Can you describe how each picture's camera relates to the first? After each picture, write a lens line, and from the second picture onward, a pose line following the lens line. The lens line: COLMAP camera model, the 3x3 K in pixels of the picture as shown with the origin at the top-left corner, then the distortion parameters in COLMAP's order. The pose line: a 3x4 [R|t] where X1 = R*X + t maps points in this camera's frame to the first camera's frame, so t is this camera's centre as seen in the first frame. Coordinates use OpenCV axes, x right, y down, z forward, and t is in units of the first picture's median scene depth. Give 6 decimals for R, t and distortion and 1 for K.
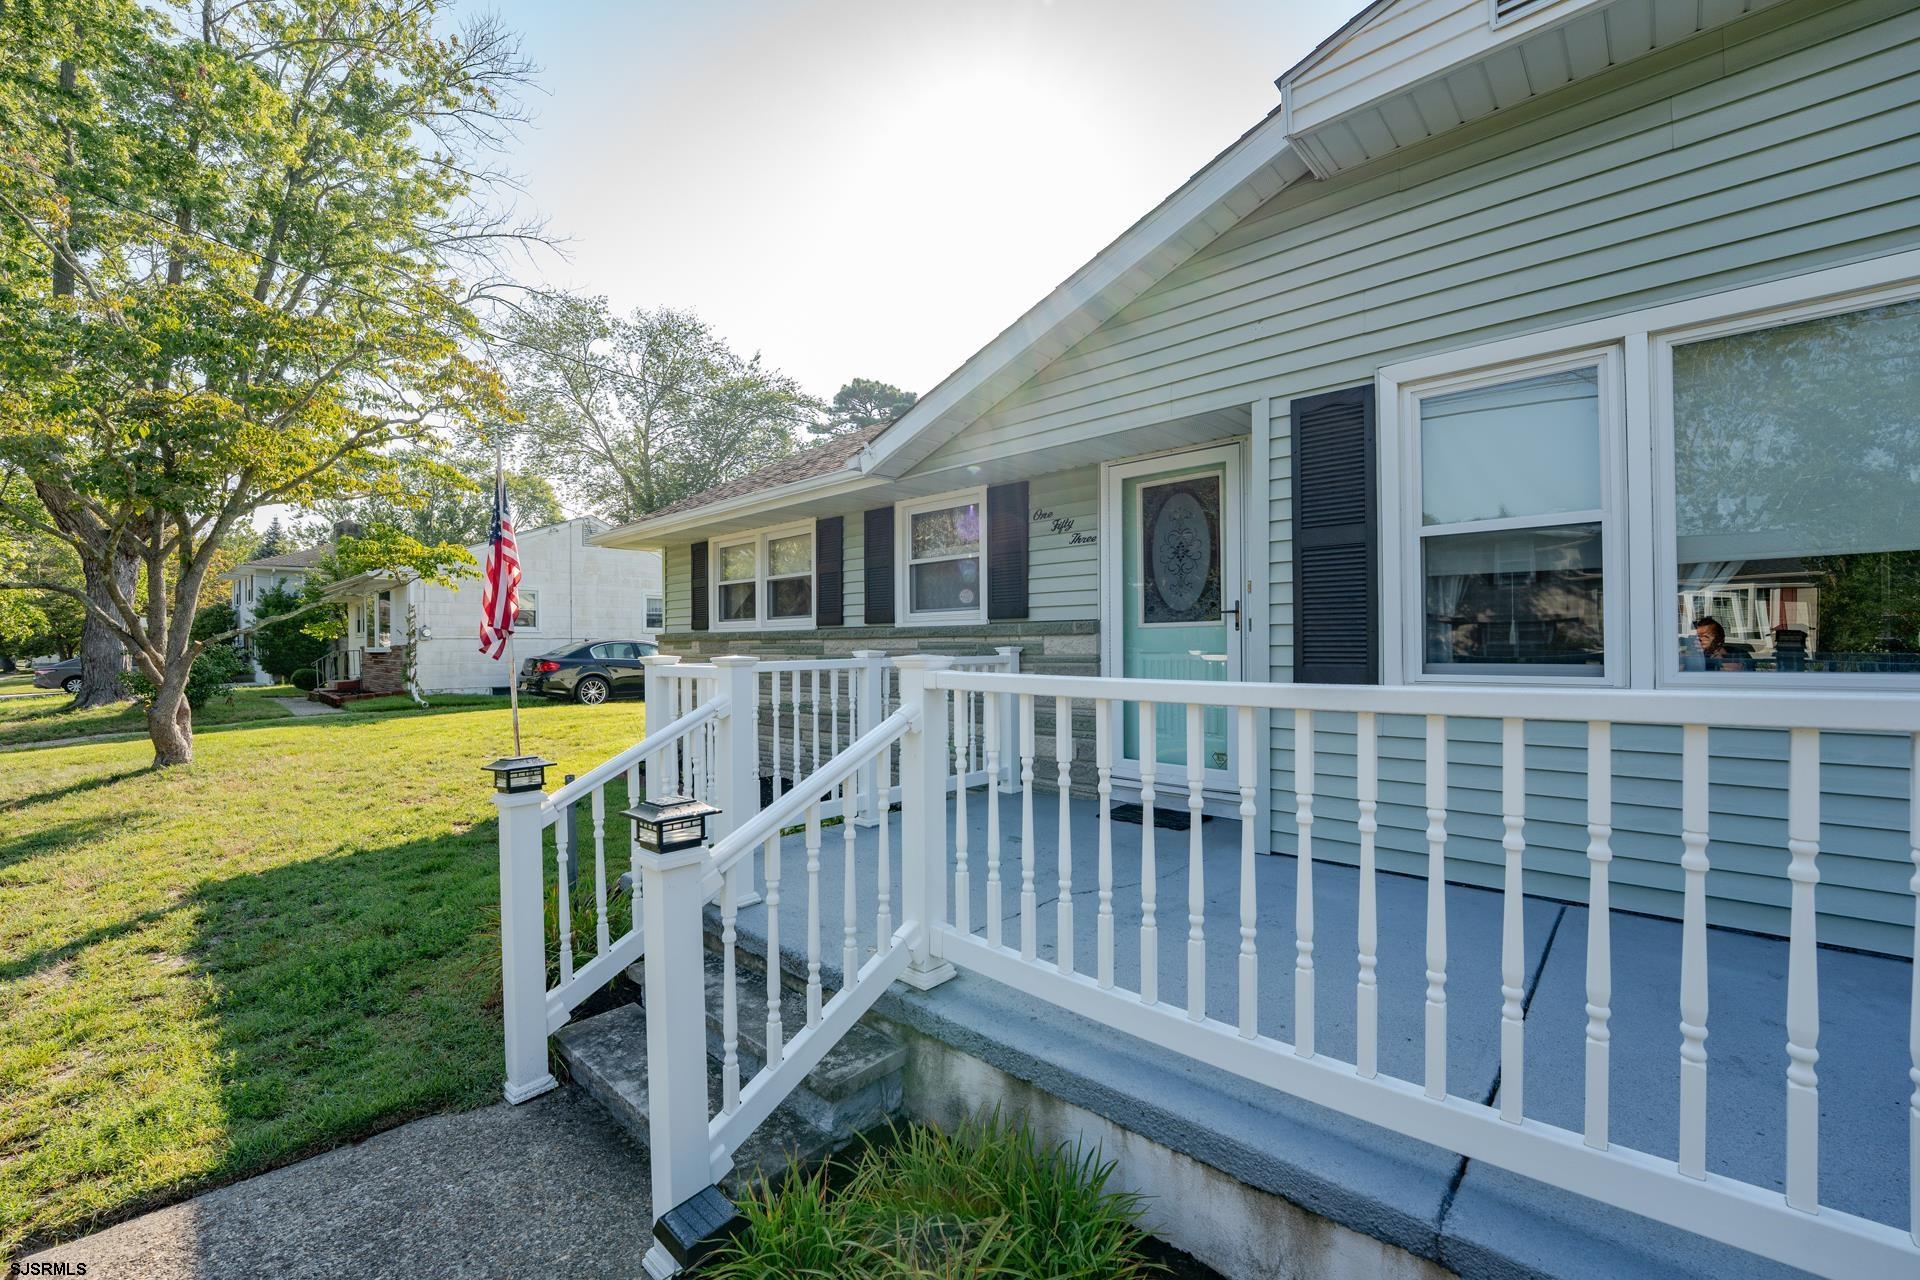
lens RADIAL K [[778.1, 0, 964.3], [0, 778.1, 640.1], [0, 0, 1]] dist [-0.030363, 0.004677]
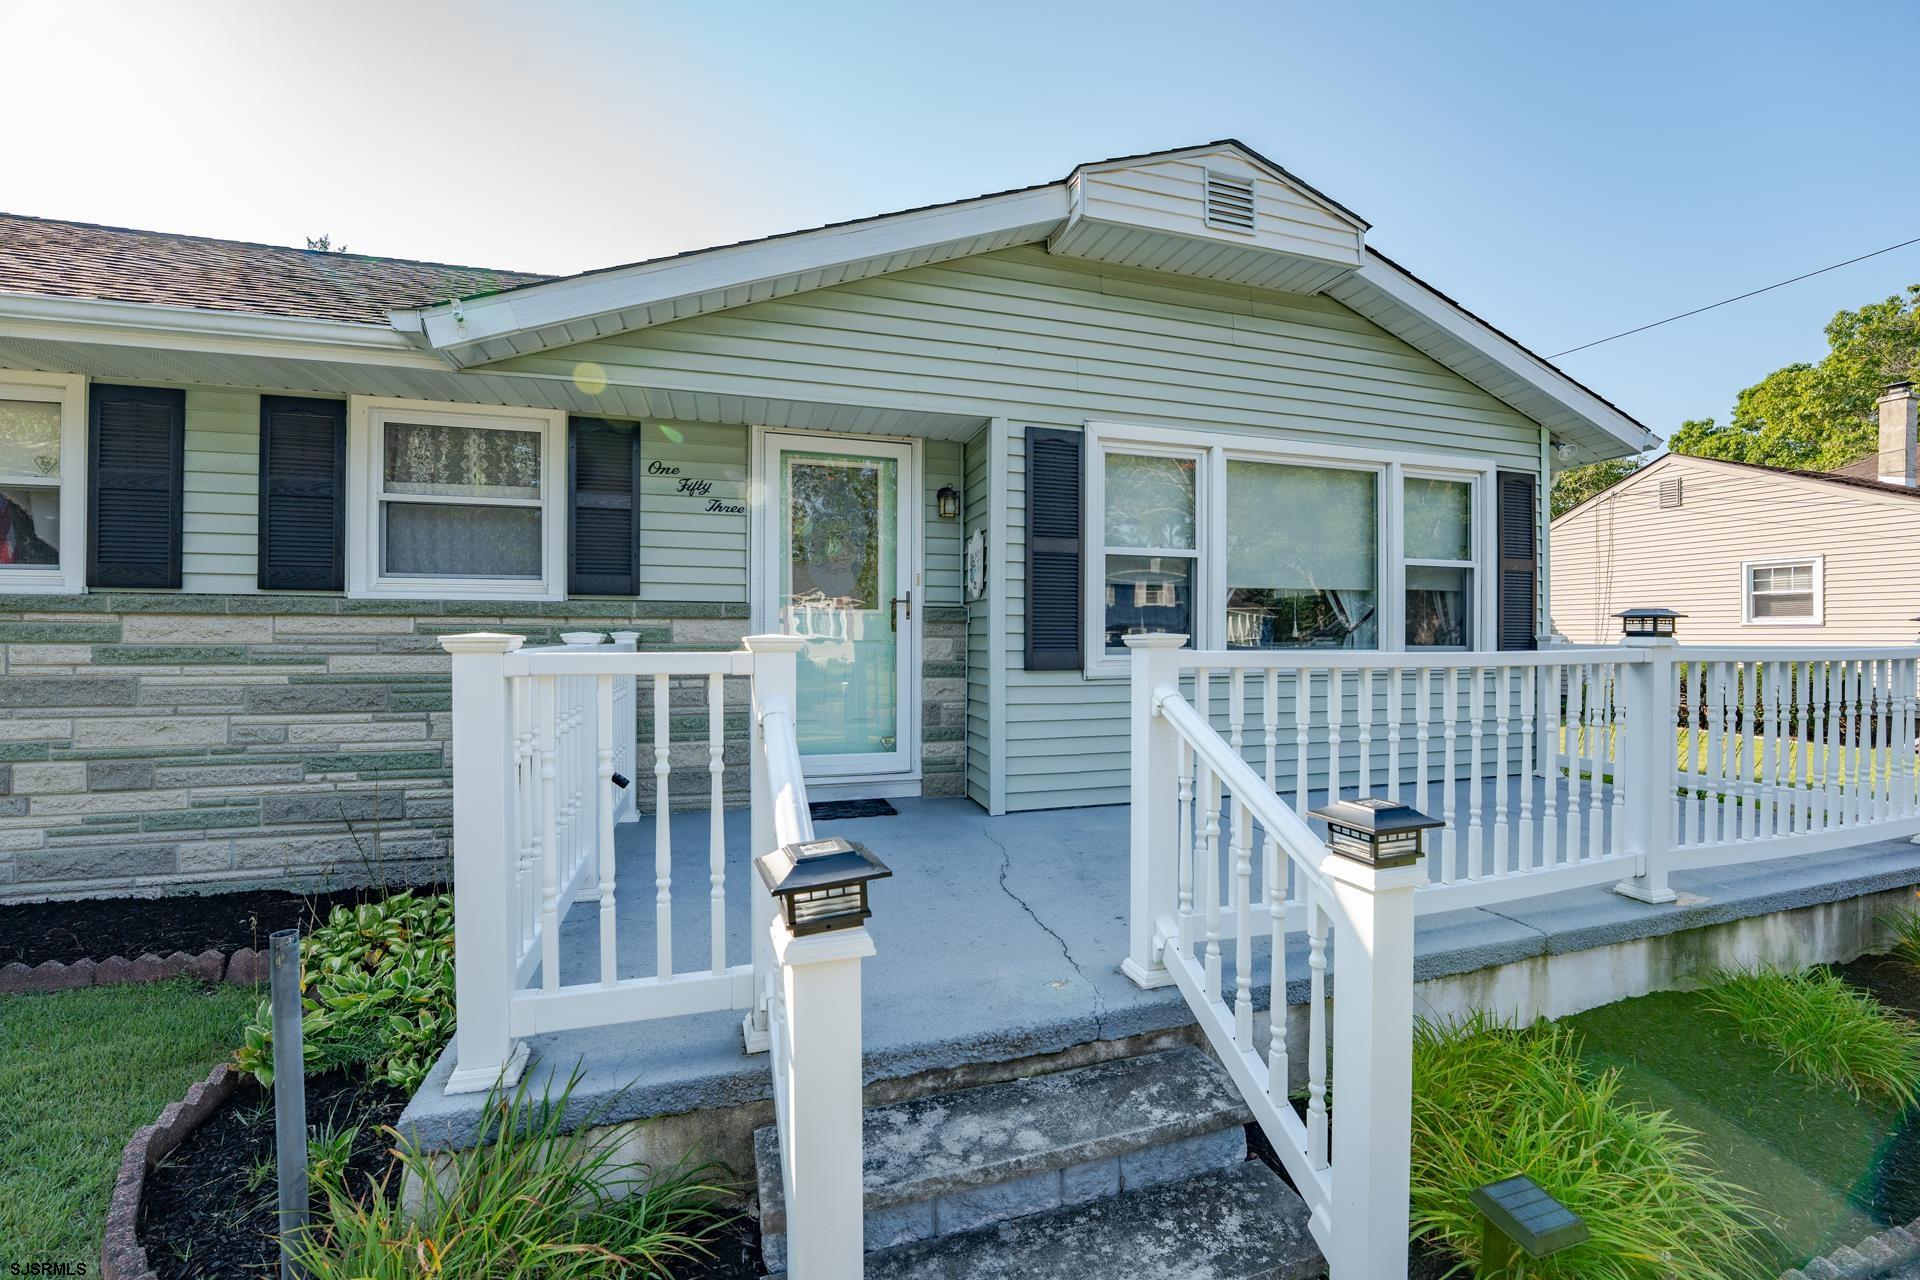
lens RADIAL K [[778.1, 0, 964.3], [0, 778.1, 640.1], [0, 0, 1]] dist [-0.030363, 0.004677]
pose [[0.495123, 0.007597, 0.868790, -0.310440], [-0.011575, 0.999931, -0.002147, 0.010239], [-0.868746, -0.008993, 0.495176, 0.231574]]
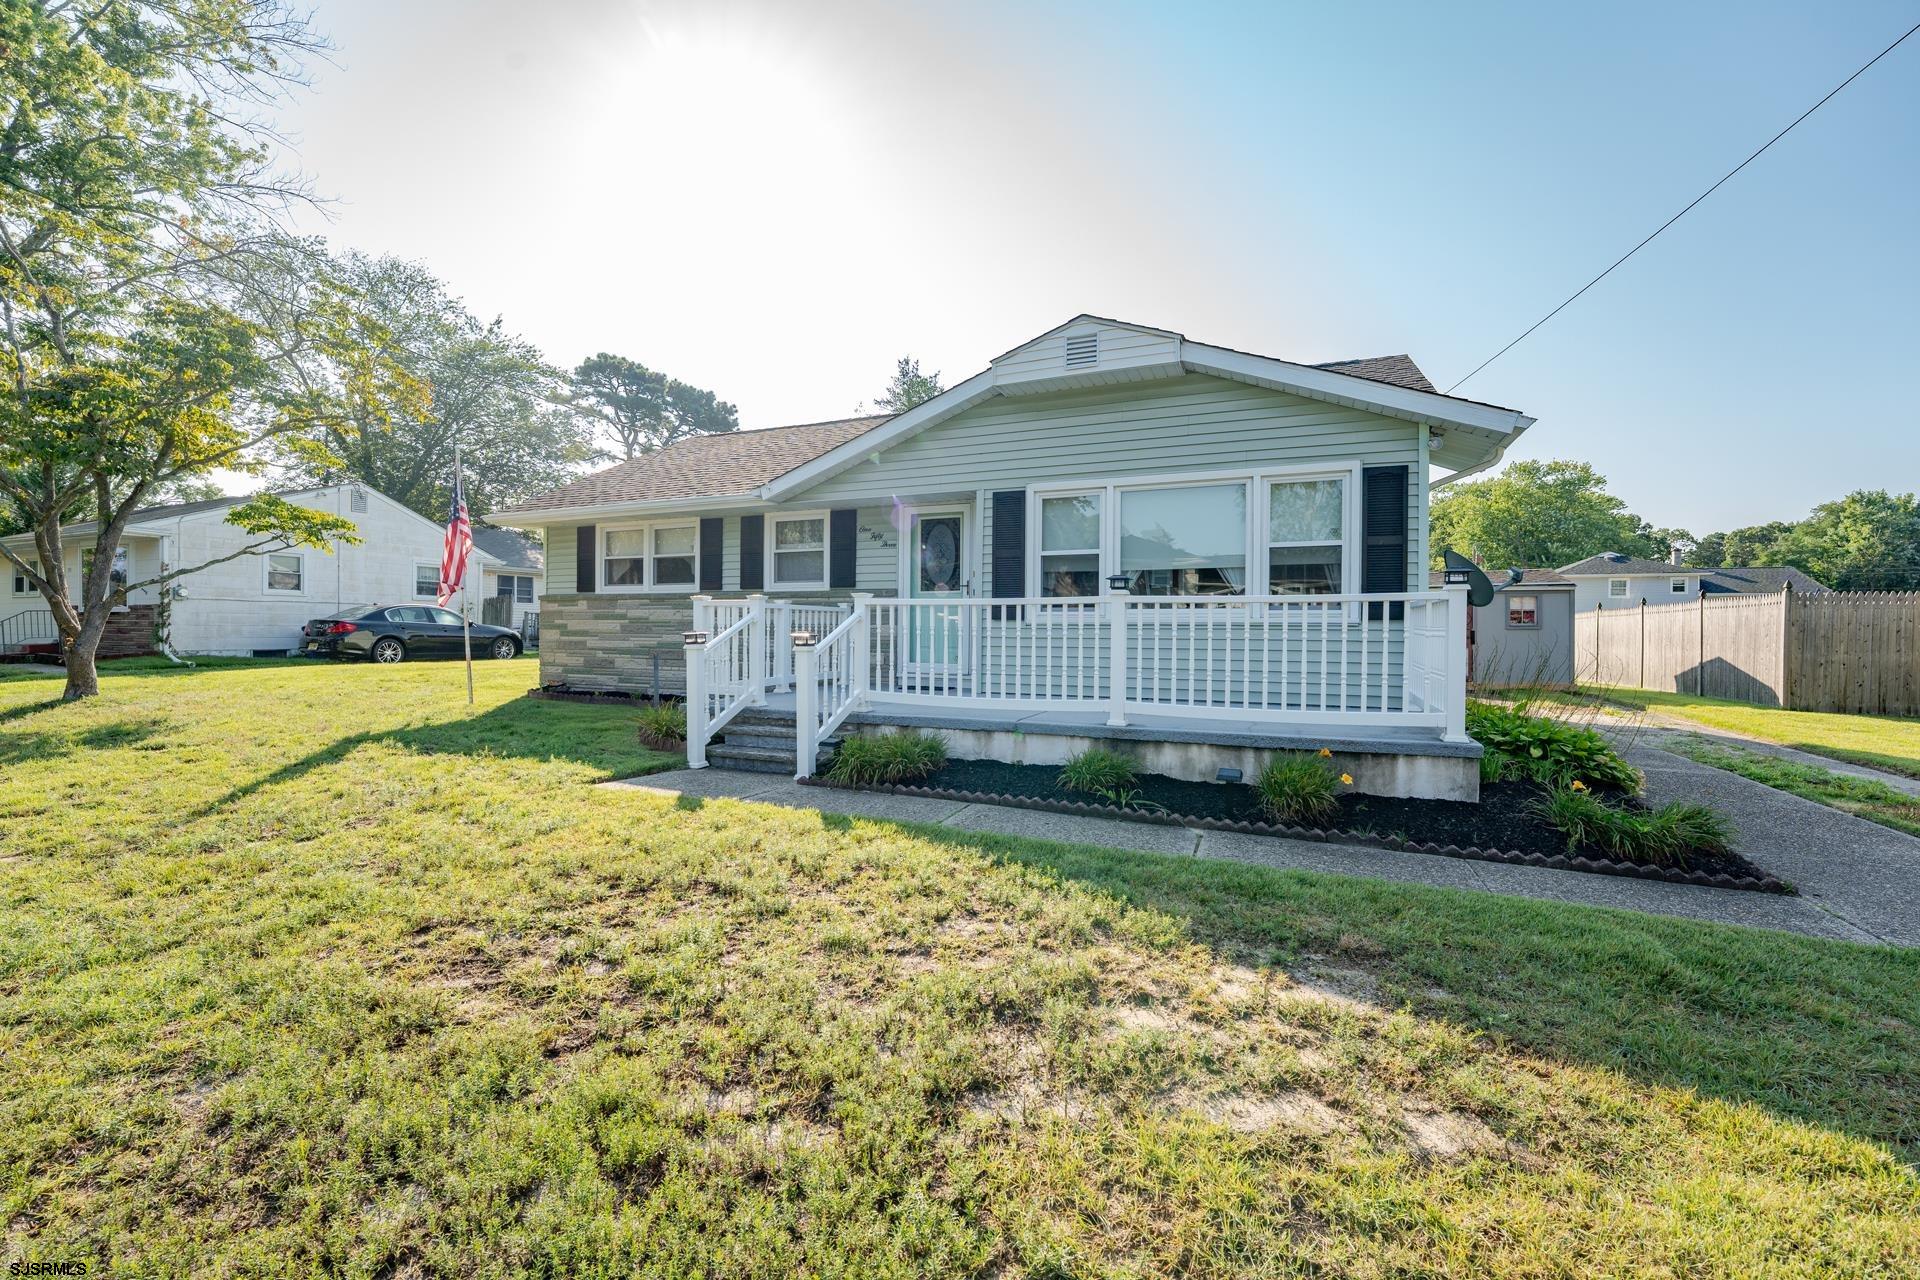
lens RADIAL K [[782.5, 0, 965.7], [0, 782.5, 637.5], [0, 0, 1]] dist [-0.031570, 0.005360]
pose [[0.939873, 0.011865, 0.341319, -0.204644], [-0.016612, 0.999802, 0.010988, 0.044475], [-0.341121, -0.015997, 0.939883, -0.539816]]
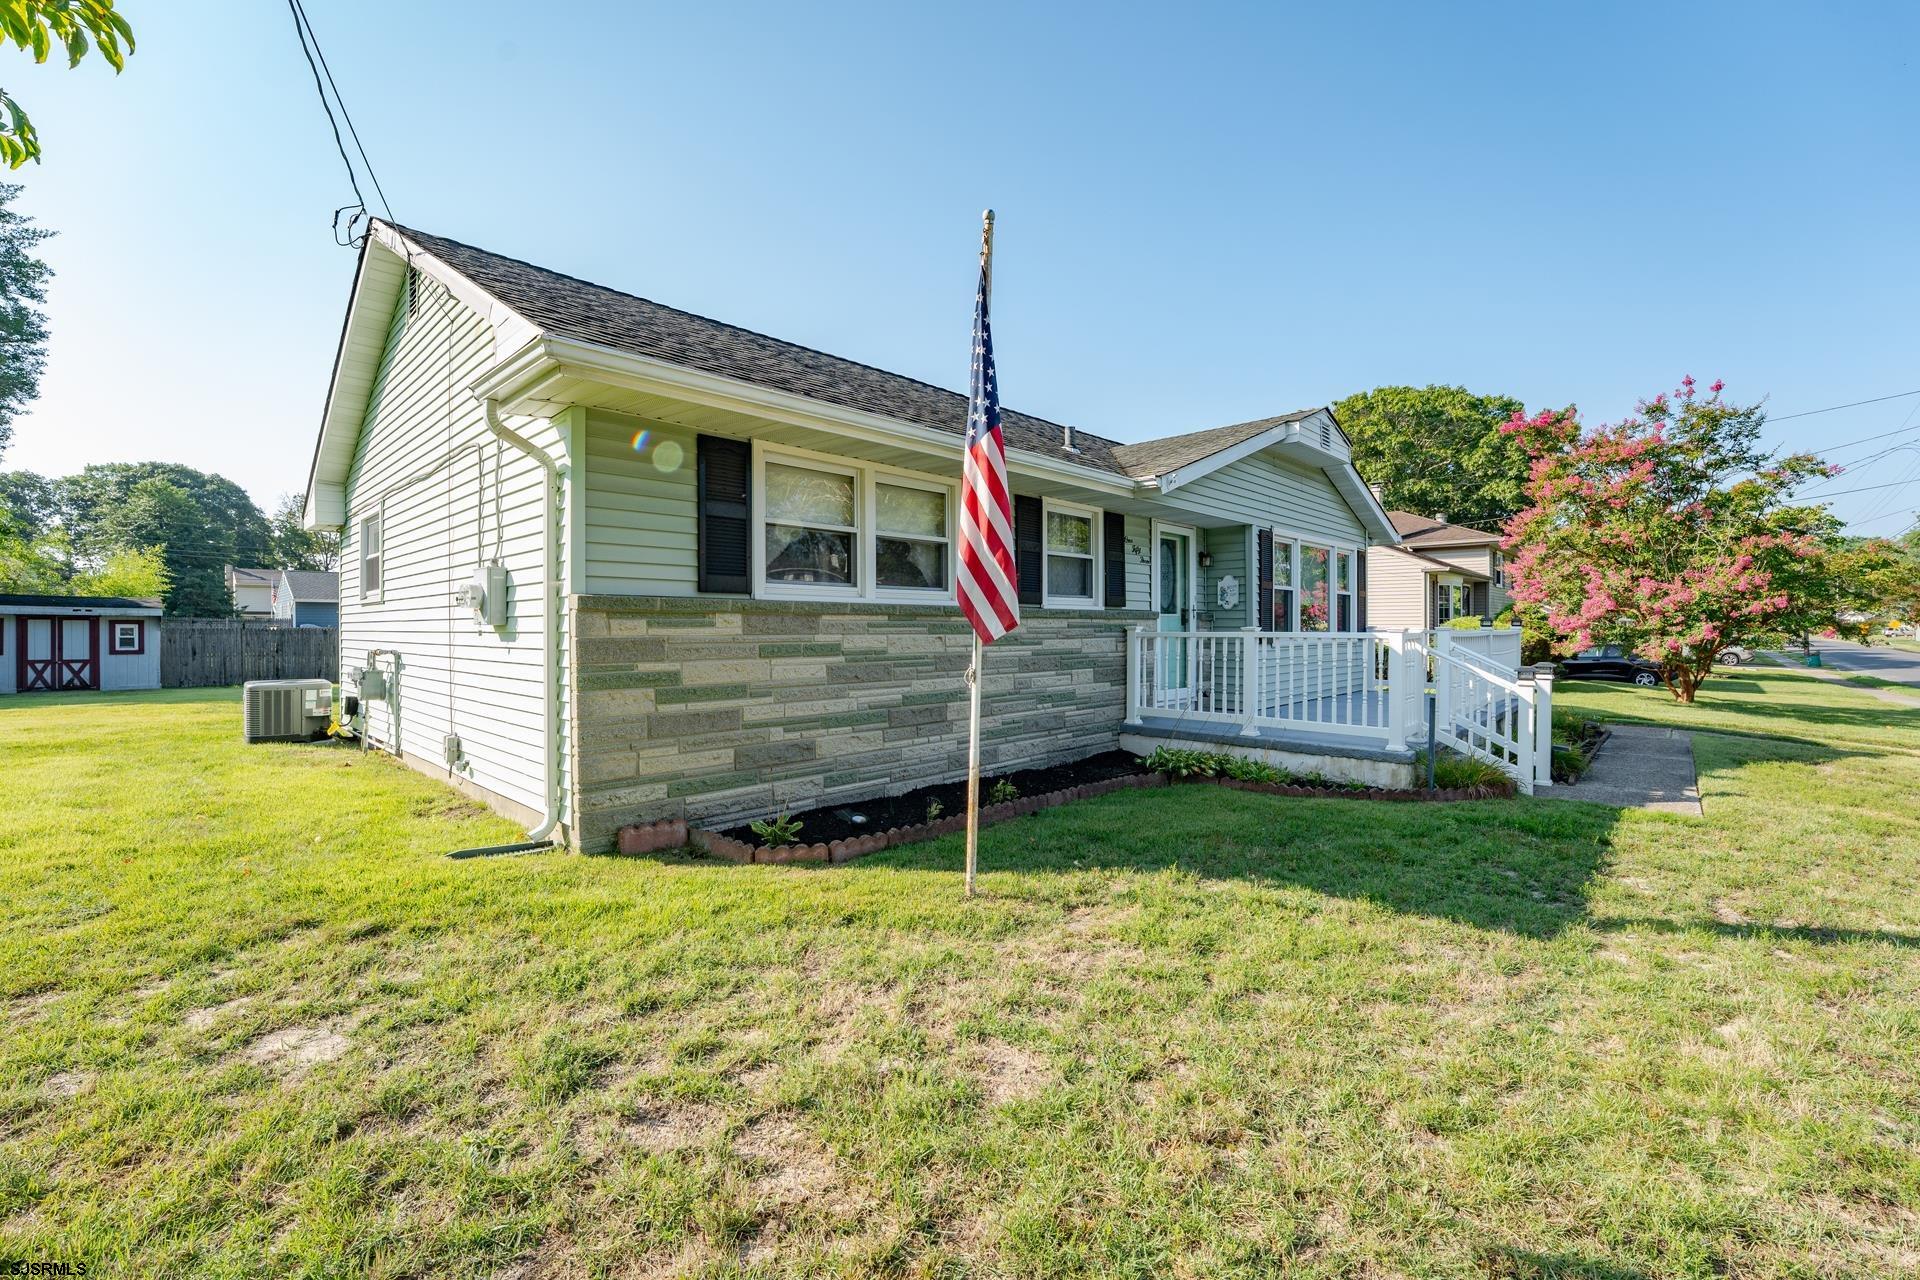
lens RADIAL K [[791.5, 0, 965.5], [0, 791.5, 637.1], [0, 0, 1]] dist [-0.031058, 0.006328]
pose [[0.007653, -0.001666, 0.999969, -1.025255], [-0.002089, 0.999996, 0.001682, 0.019421], [-0.999969, -0.002102, 0.007649, 0.921366]]
